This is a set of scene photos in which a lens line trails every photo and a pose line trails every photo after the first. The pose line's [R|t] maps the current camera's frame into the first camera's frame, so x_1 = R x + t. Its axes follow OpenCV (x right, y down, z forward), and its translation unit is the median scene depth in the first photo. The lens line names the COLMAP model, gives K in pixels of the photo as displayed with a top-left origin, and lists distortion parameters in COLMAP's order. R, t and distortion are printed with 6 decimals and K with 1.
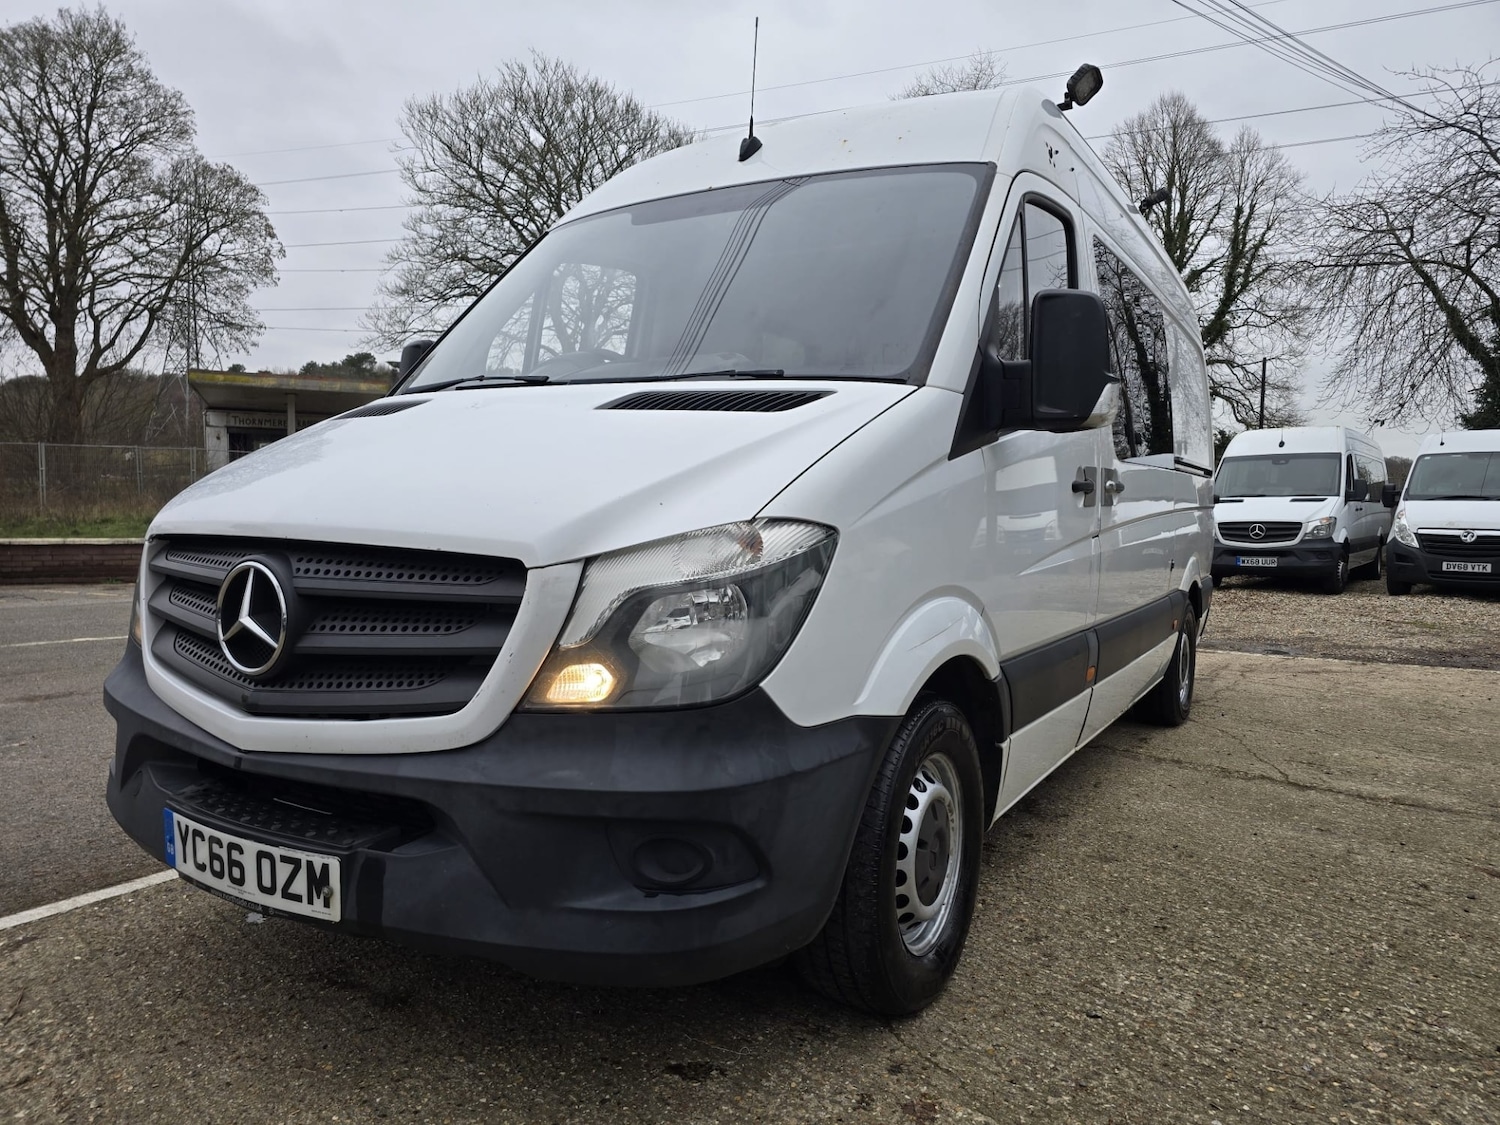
lens RADIAL K [[1025.3, 0, 752.8], [0, 1025.3, 565.8], [0, 0, 1]] dist [0.041201, -0.033402]
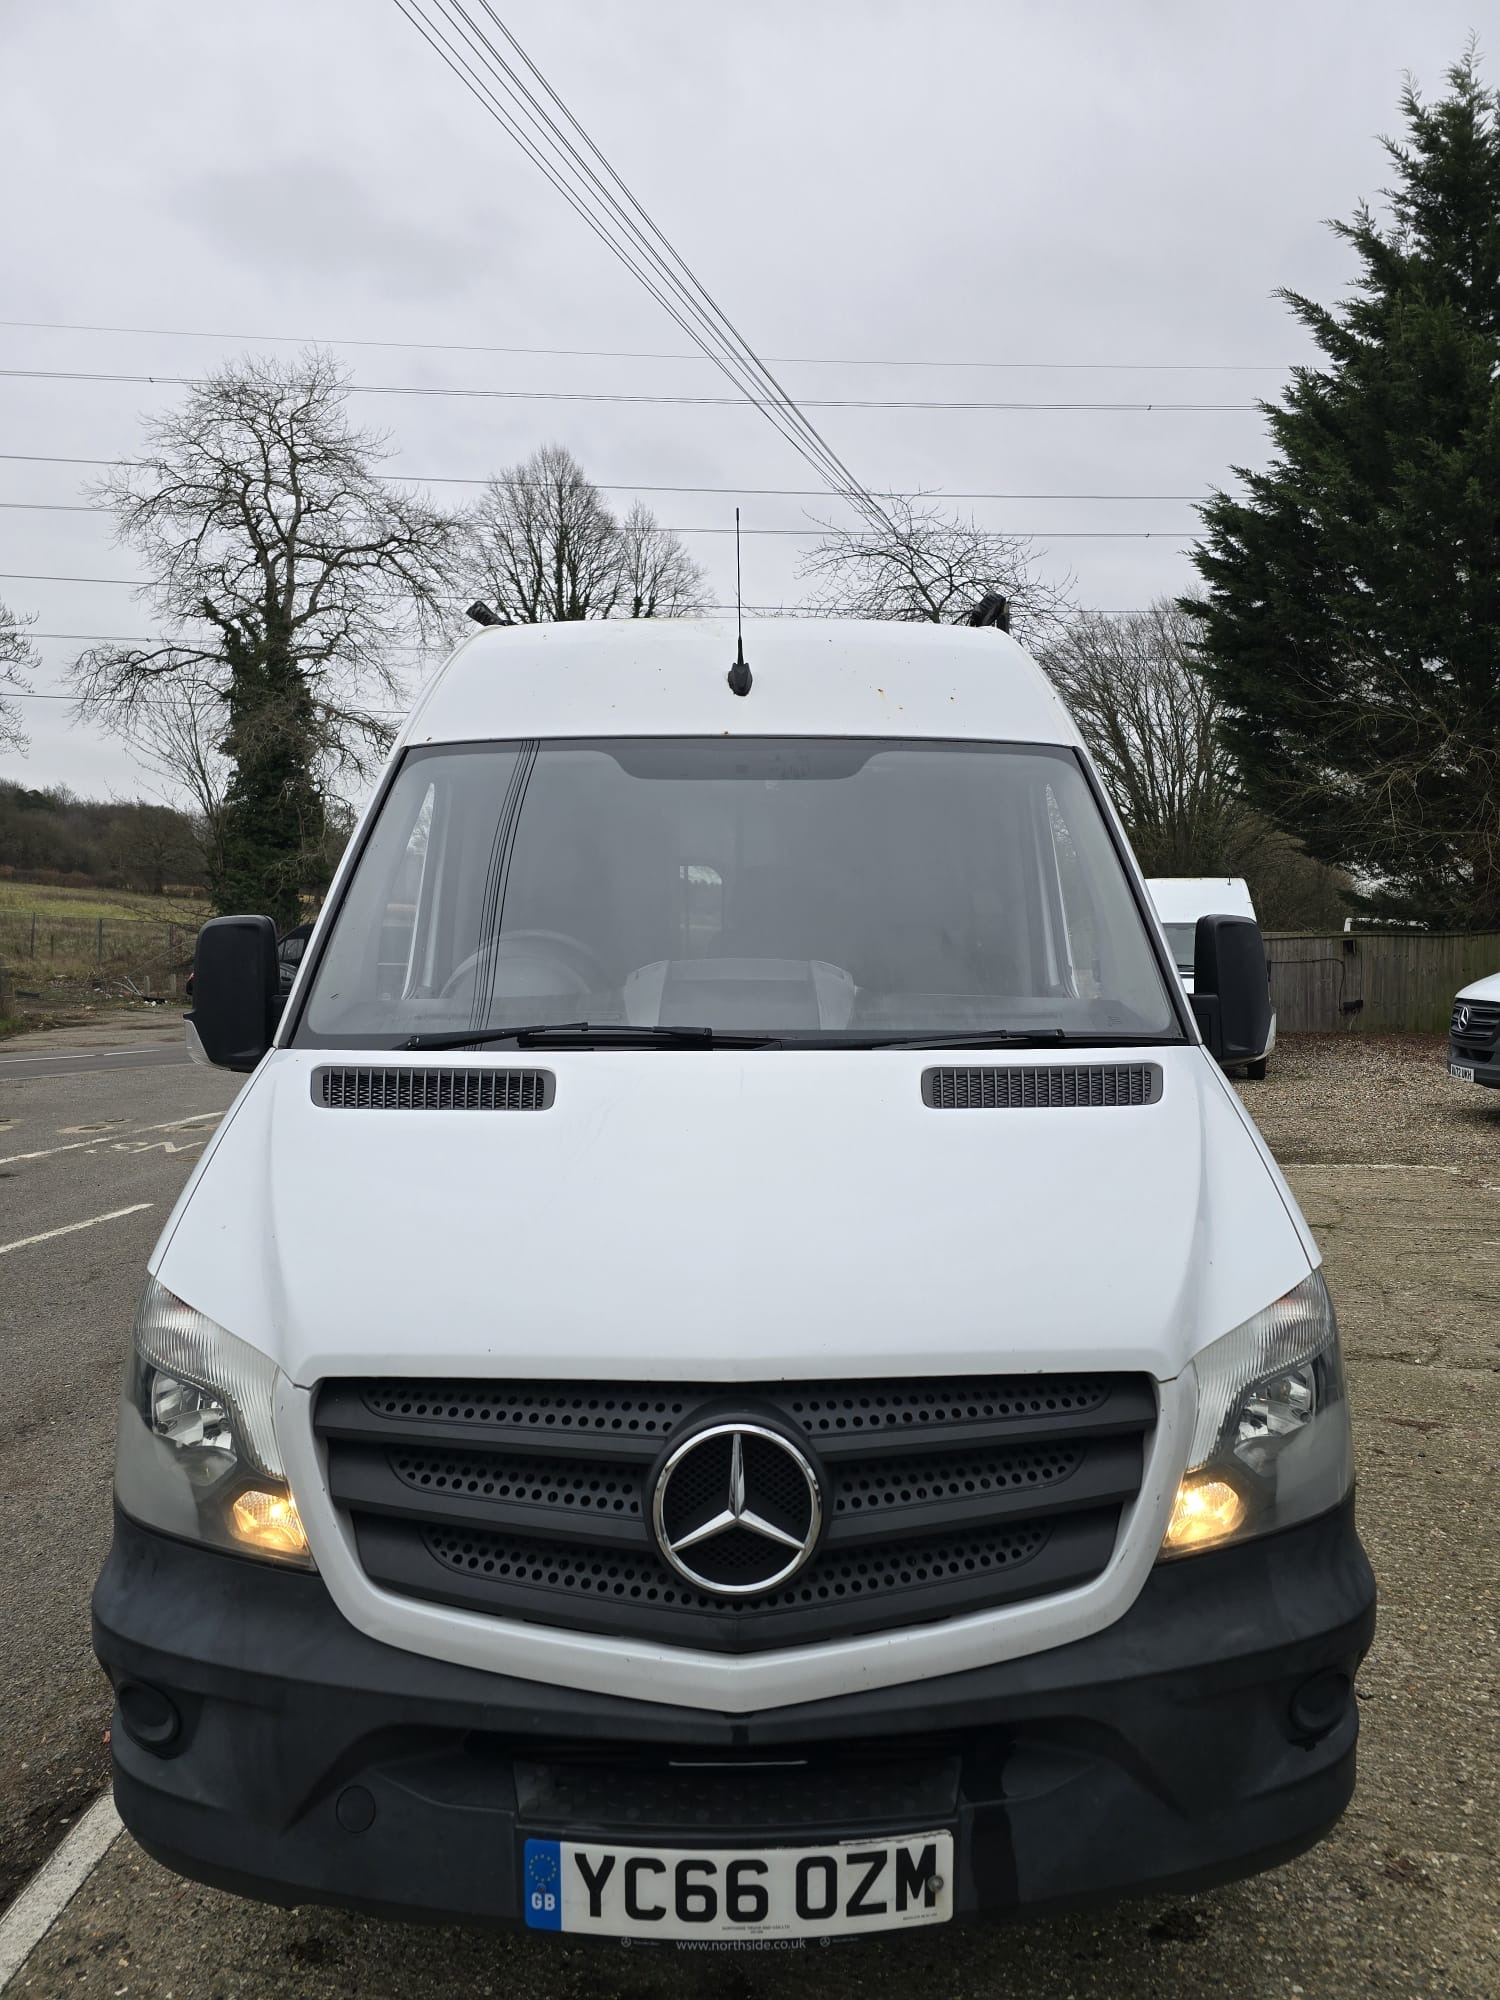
lens RADIAL K [[1367.1, 0, 758.5], [0, 1367.1, 991.2], [0, 0, 1]] dist [0.041201, -0.033402]
pose [[0.844562, -0.040833, 0.533899, -0.915788], [0.051013, 0.998689, -0.004317, -0.274446], [-0.533023, 0.030882, 0.845537, 0.224789]]
